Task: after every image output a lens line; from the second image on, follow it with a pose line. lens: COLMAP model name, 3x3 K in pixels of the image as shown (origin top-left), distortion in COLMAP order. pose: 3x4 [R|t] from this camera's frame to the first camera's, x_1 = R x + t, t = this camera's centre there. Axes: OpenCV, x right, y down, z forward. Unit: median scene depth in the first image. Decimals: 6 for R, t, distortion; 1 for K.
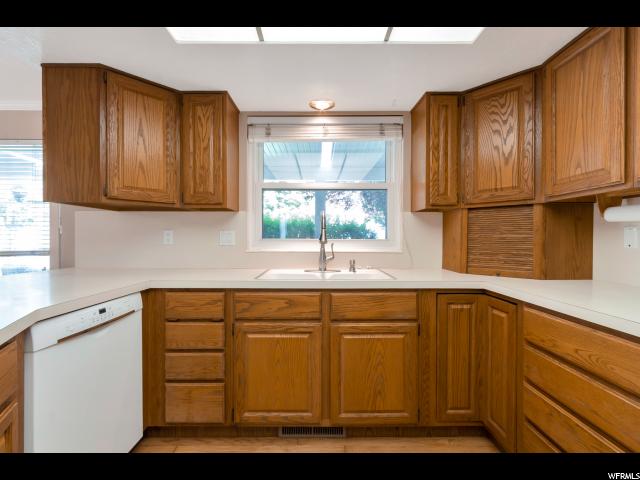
lens RADIAL K [[287.3, 0, 320.0], [0, 287.3, 240.0], [0, 0, 1]] dist [0.000167, 0.000198]
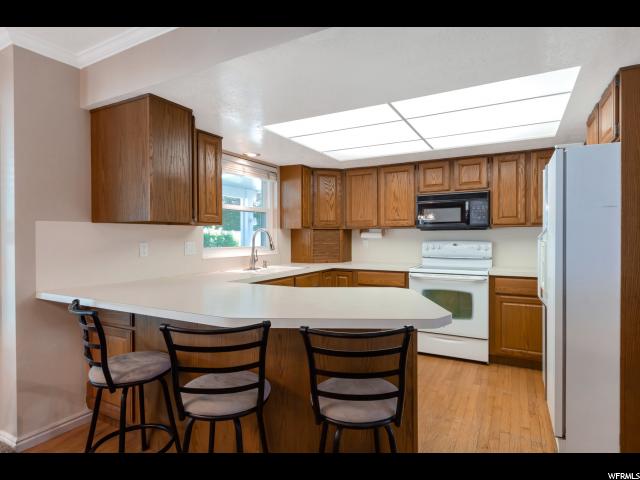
lens RADIAL K [[349.2, 0, 320.0], [0, 349.2, 240.0], [0, 0, 1]] dist [0.001408, 0.000179]
pose [[0.484129, -0.010946, 0.874928, -1.511853], [0.012500, 0.999906, 0.005594, -0.050501], [-0.874907, 0.008228, 0.484220, -0.162032]]
